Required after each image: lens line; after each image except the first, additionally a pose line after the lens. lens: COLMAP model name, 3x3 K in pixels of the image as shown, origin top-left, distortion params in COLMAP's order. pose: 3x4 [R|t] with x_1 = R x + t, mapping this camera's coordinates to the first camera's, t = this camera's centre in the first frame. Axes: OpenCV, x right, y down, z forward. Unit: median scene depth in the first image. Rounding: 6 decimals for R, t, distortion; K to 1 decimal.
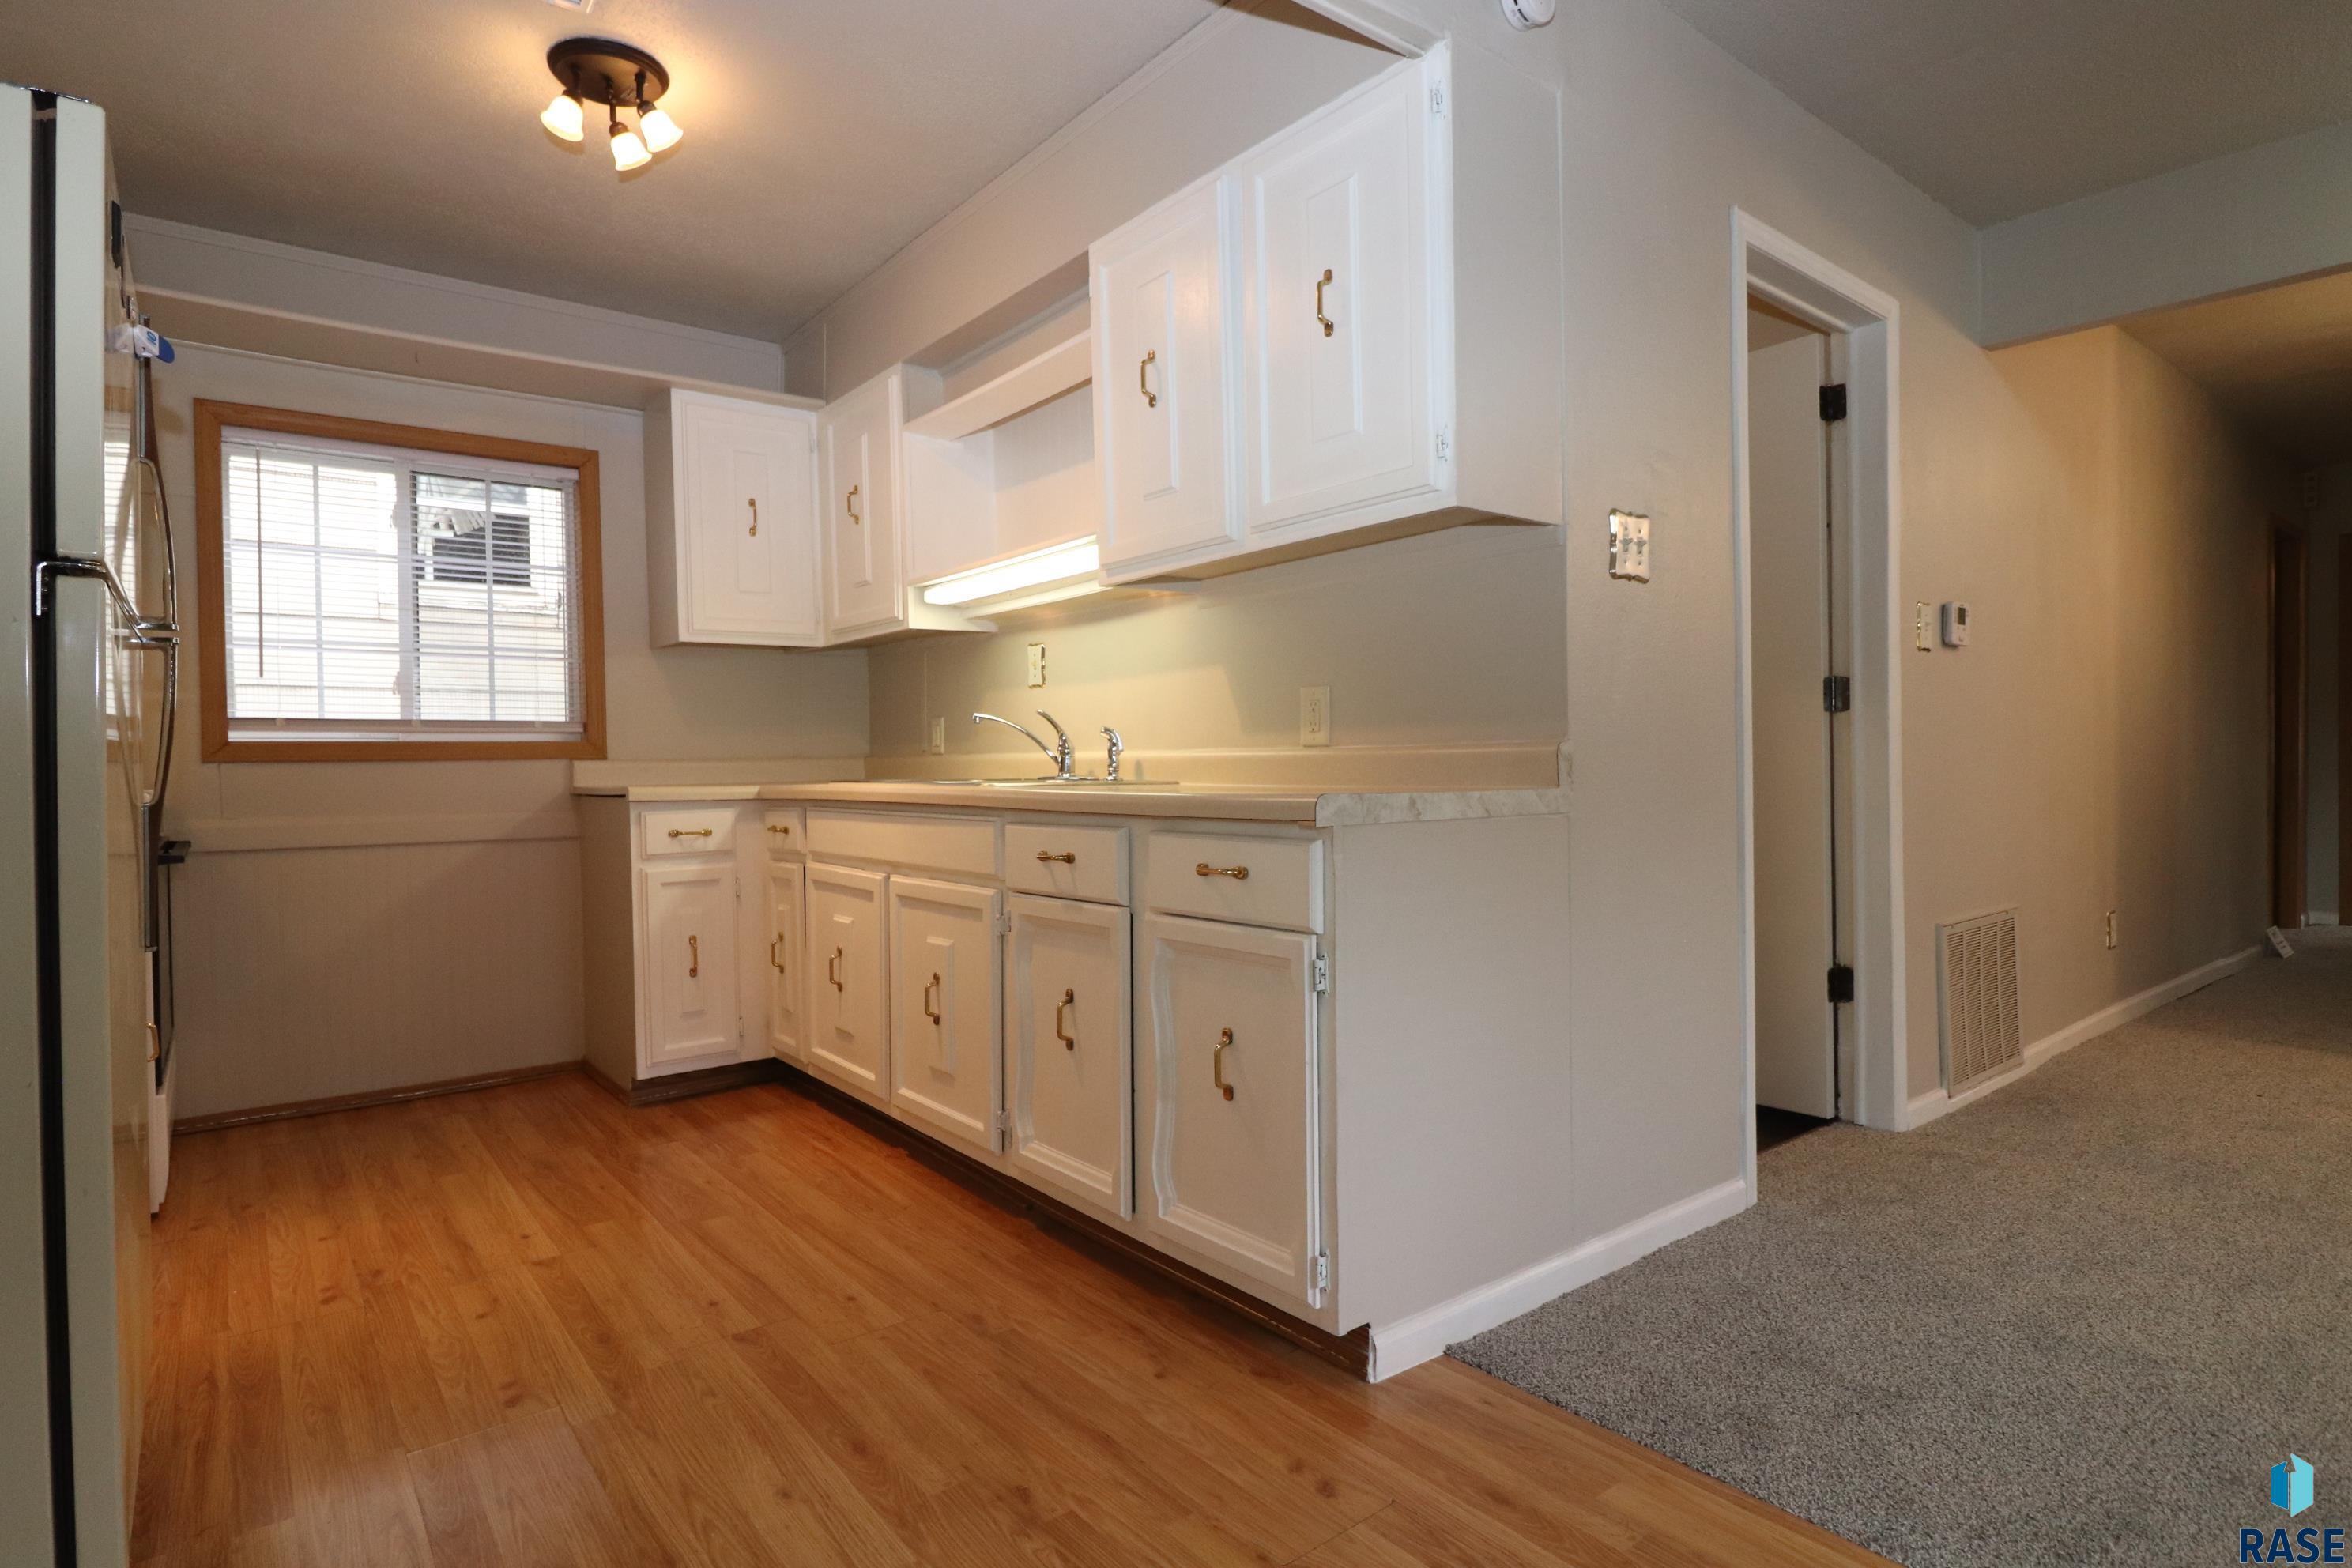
lens RADIAL K [[1204.7, 0, 1162.3], [0, 1204.7, 784.3], [0, 0, 1]] dist [-0.000533, -0.007239]
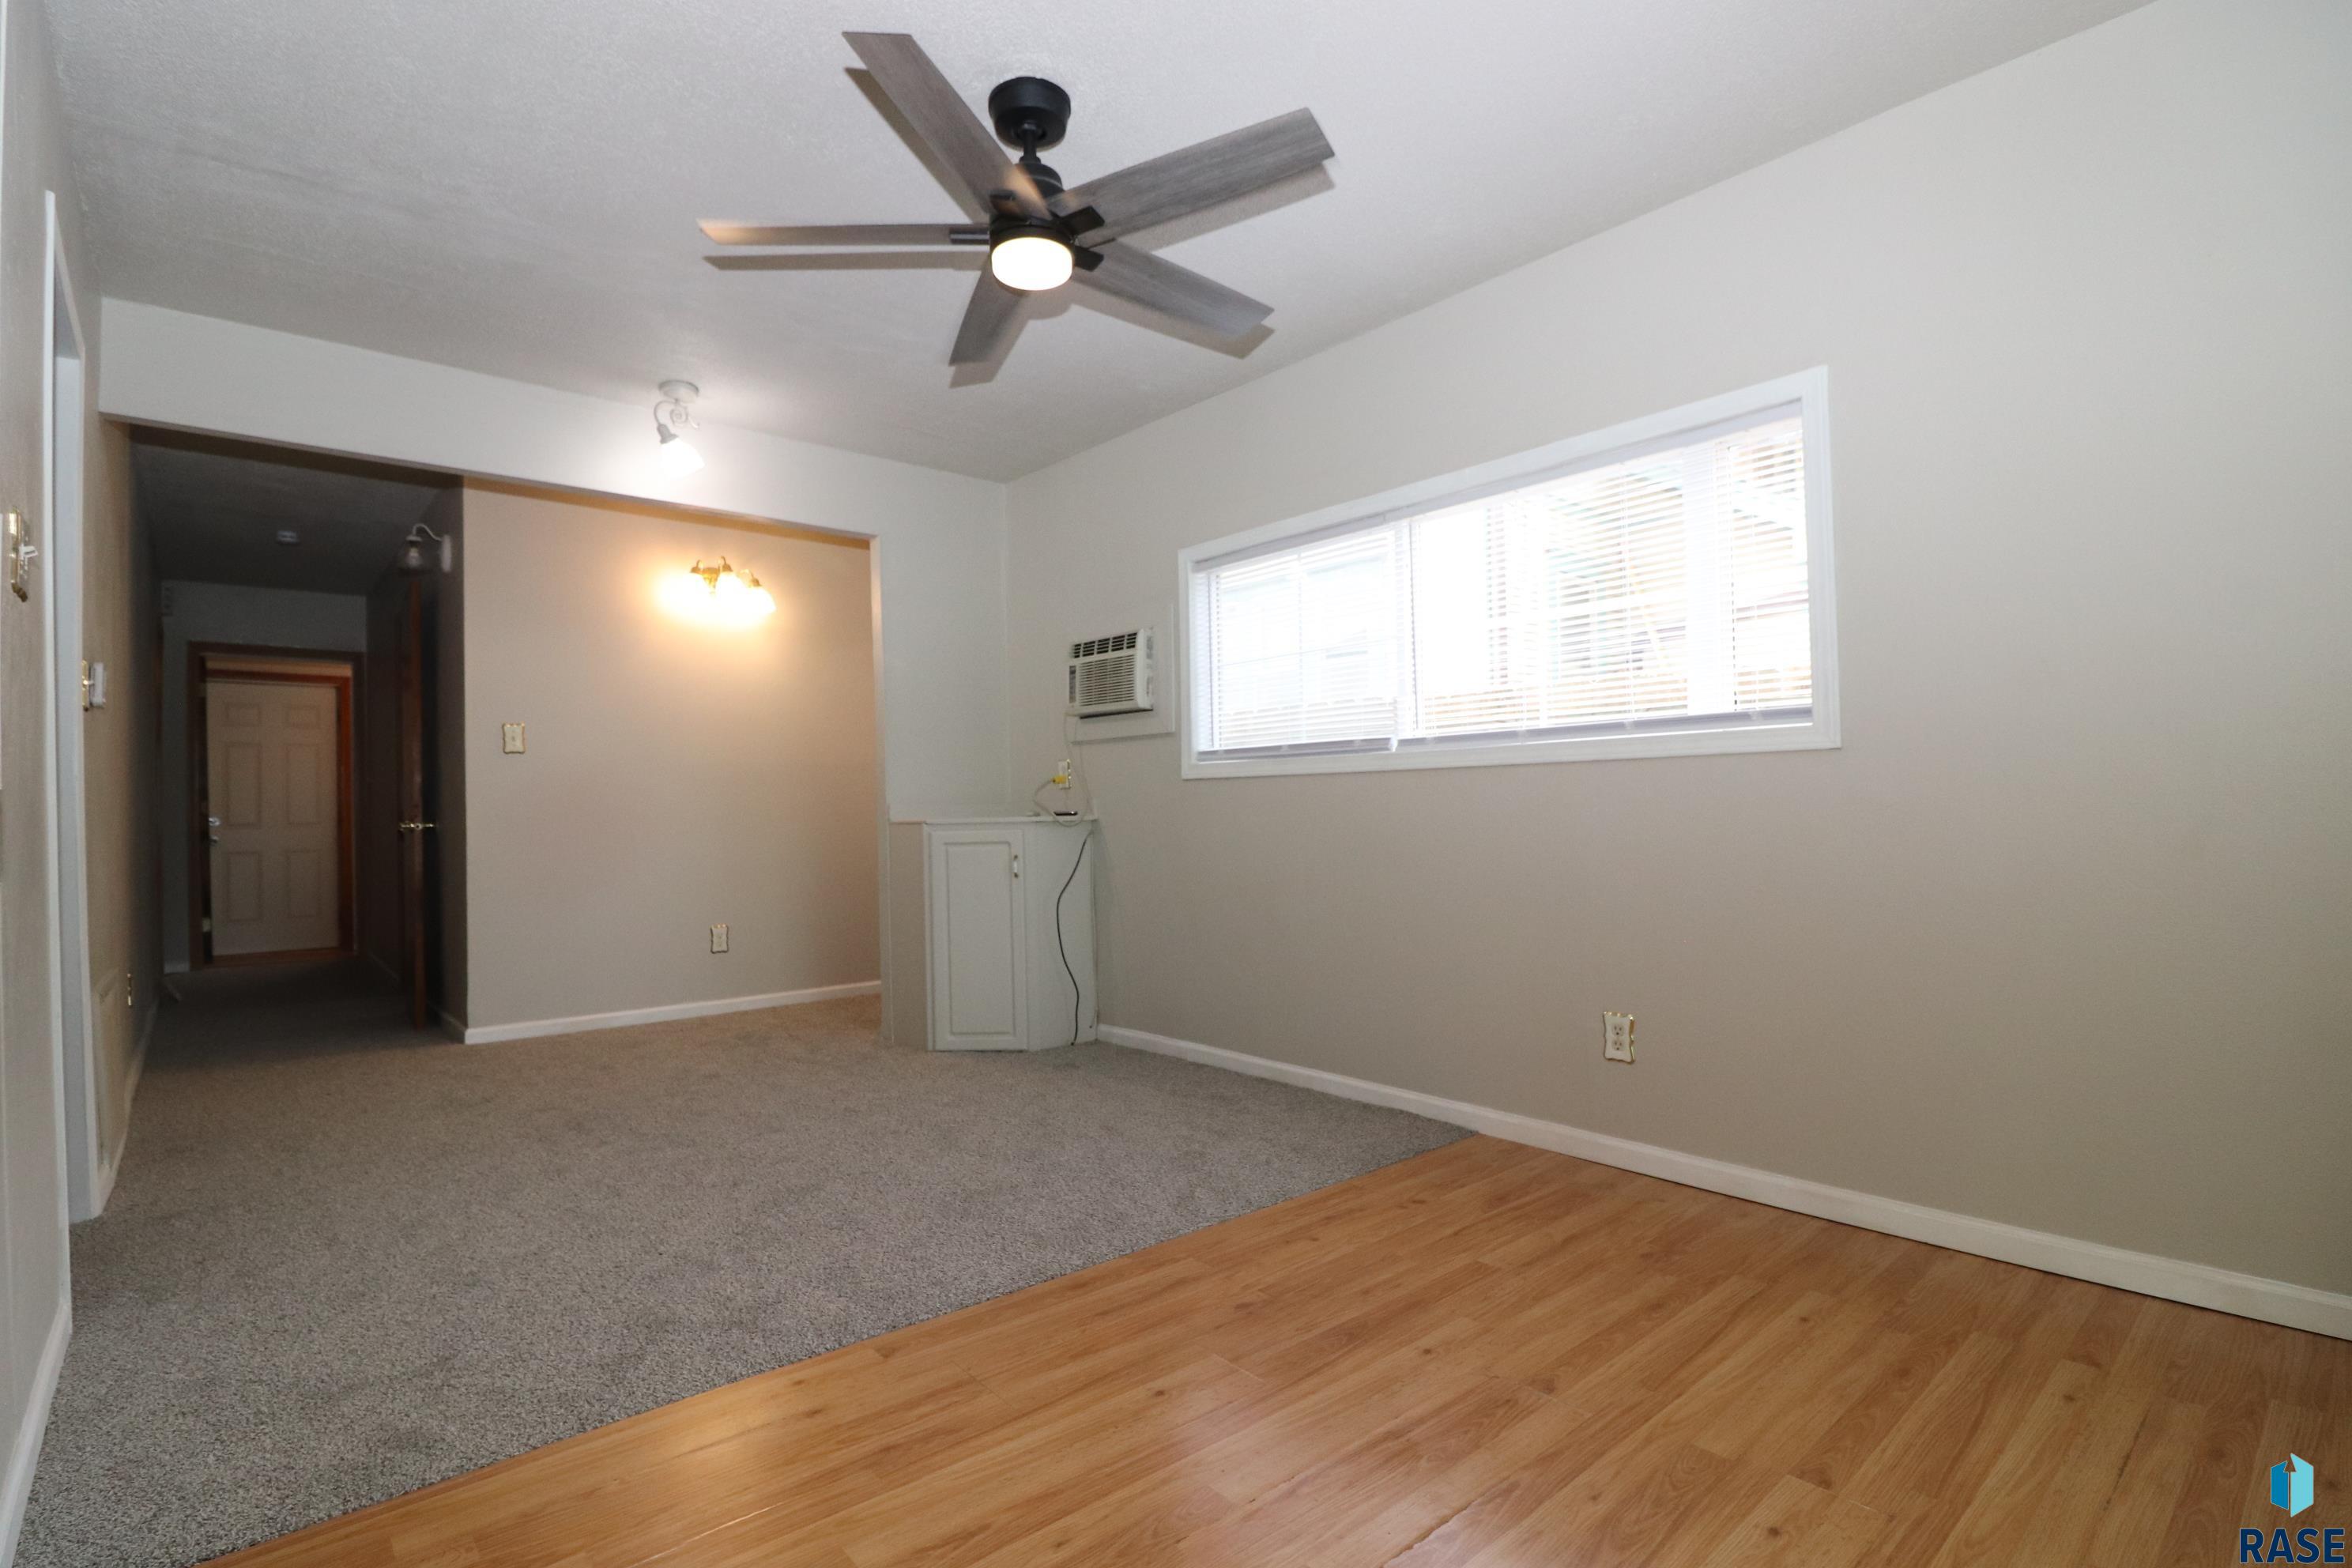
lens RADIAL K [[1096.1, 0, 1171.2], [0, 1096.1, 789.3], [0, 0, 1]] dist [-0.001596, -0.010821]
pose [[-0.056580, 0.027189, 0.998028, -0.271592], [0.038757, 0.998935, -0.025016, 0.007507], [-0.997646, 0.037265, -0.057573, 0.189921]]
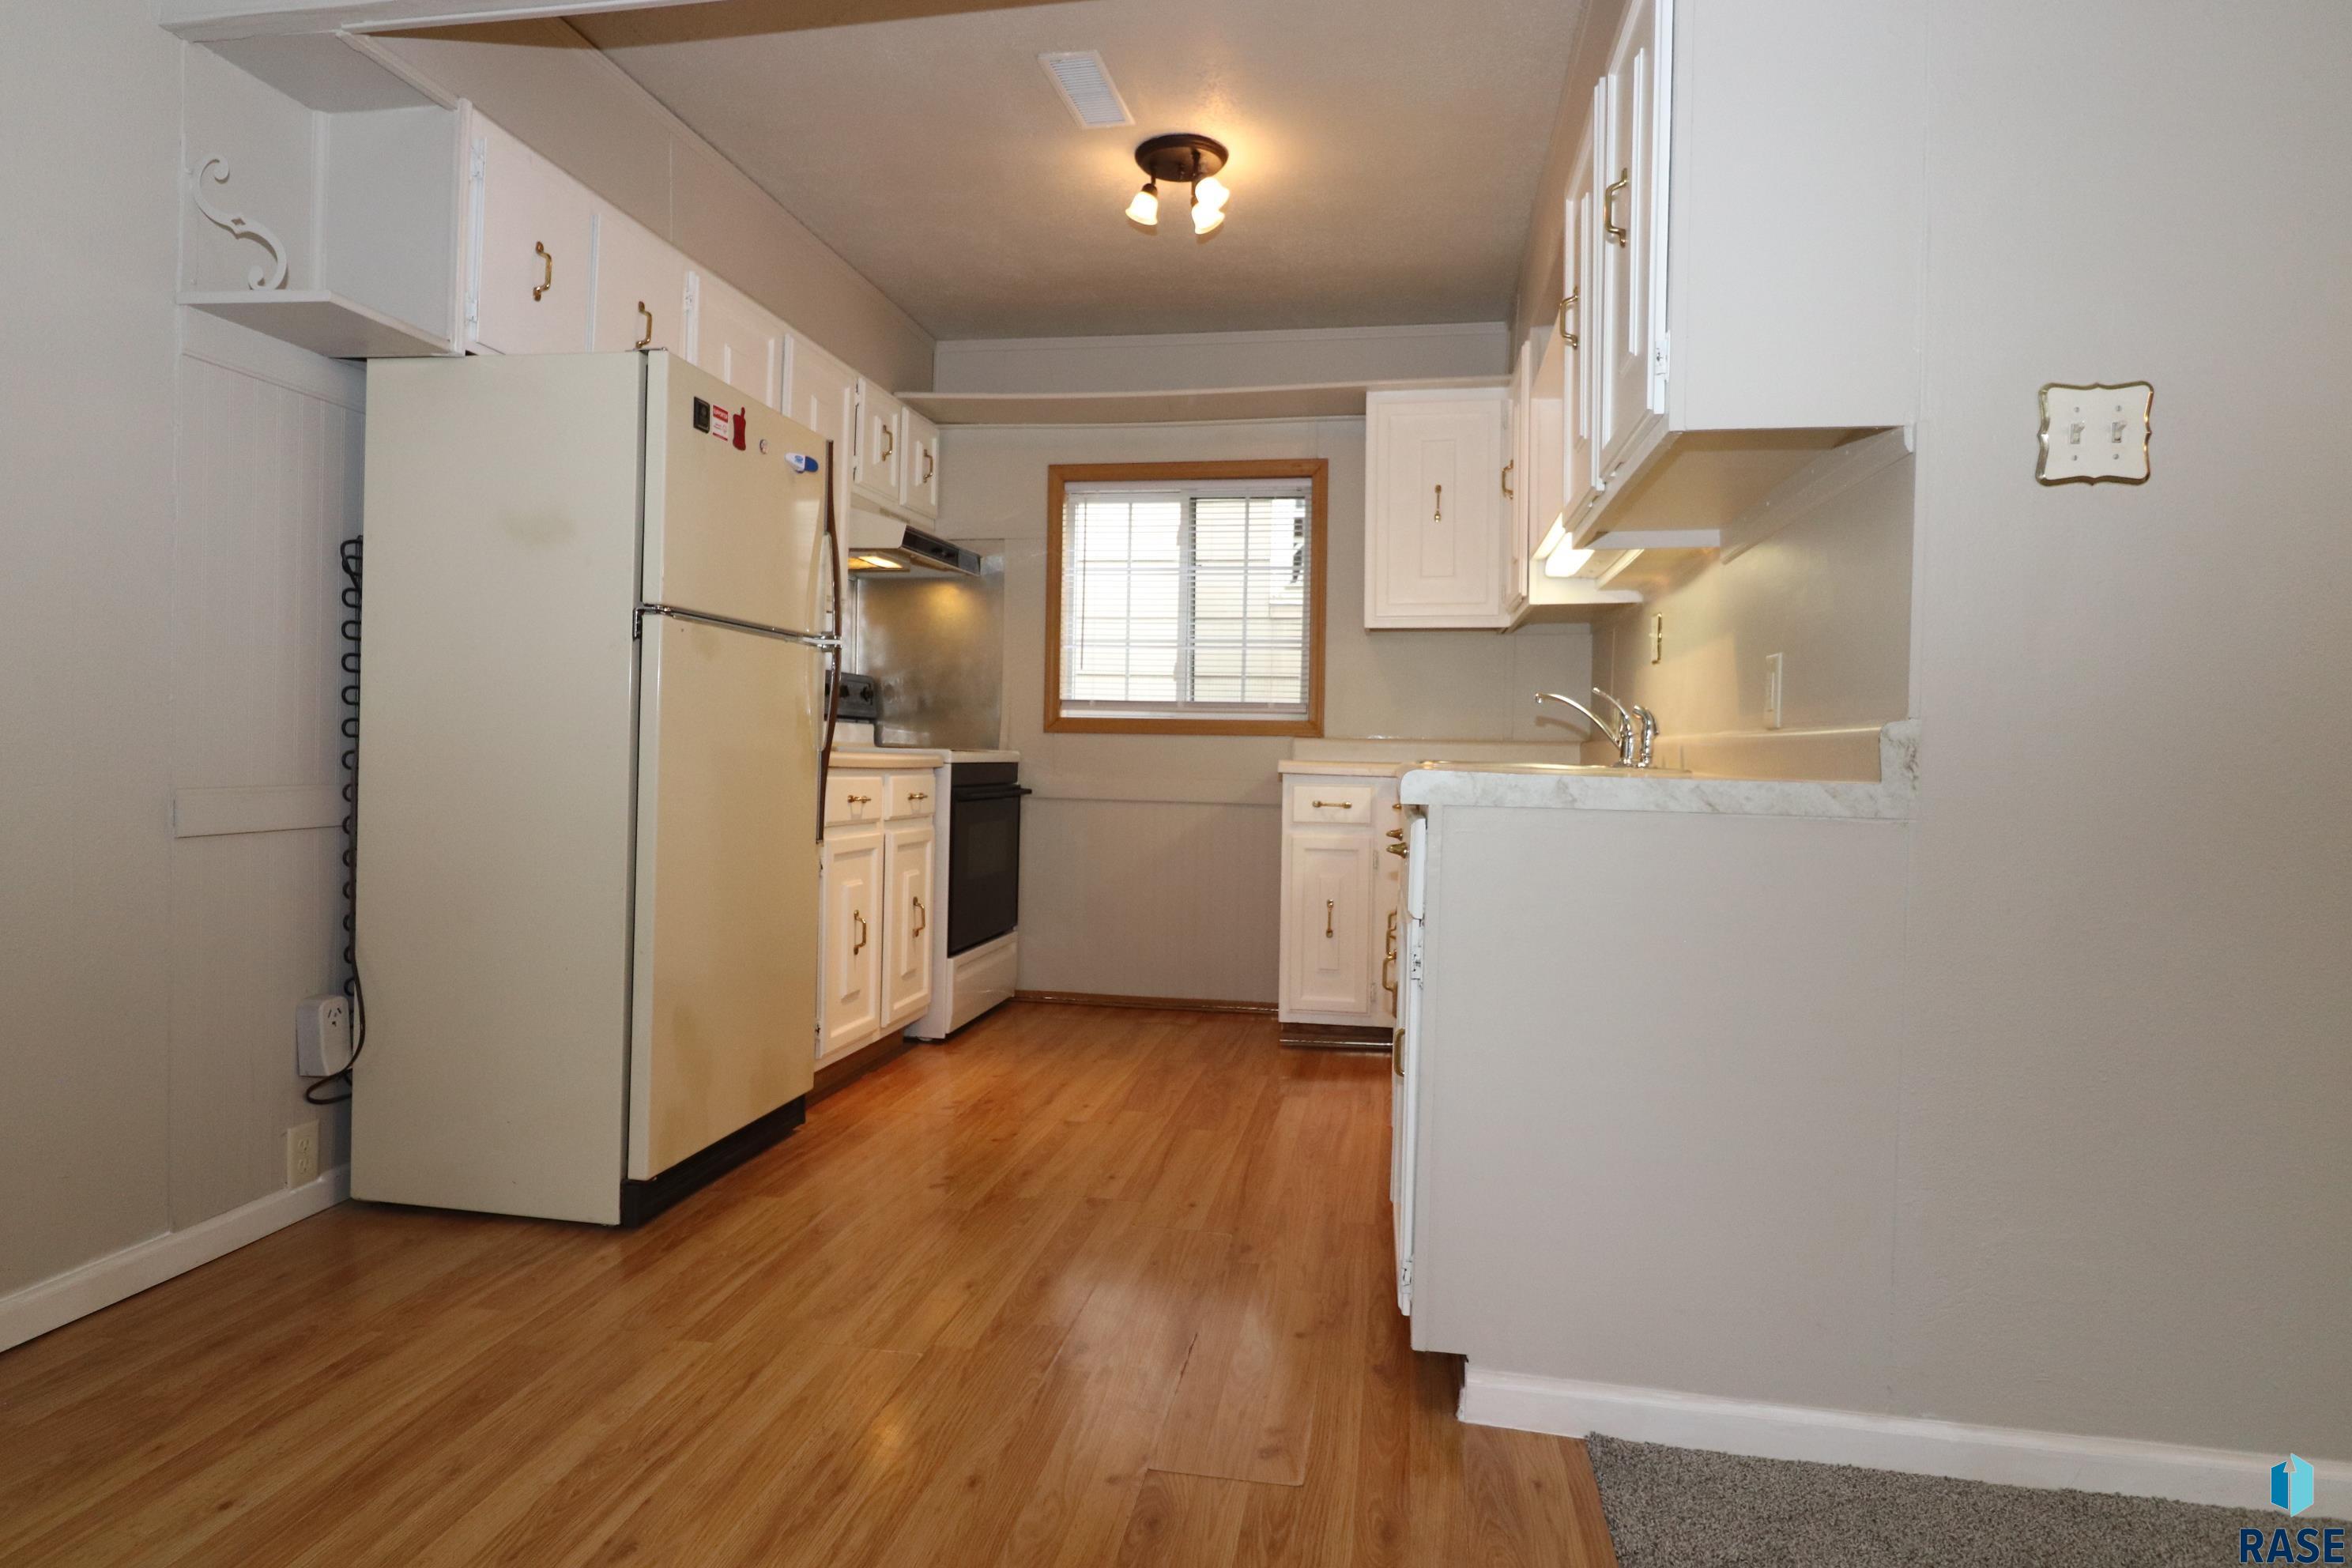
lens RADIAL K [[1343.0, 0, 1163.9], [0, 1343.0, 781.1], [0, 0, 1]] dist [-0.007175, -0.002322]
pose [[0.665984, 0.042663, -0.744745, 0.436675], [-0.043383, 0.998889, 0.018428, 0.003549], [0.744703, 0.020036, 0.667095, 0.085514]]
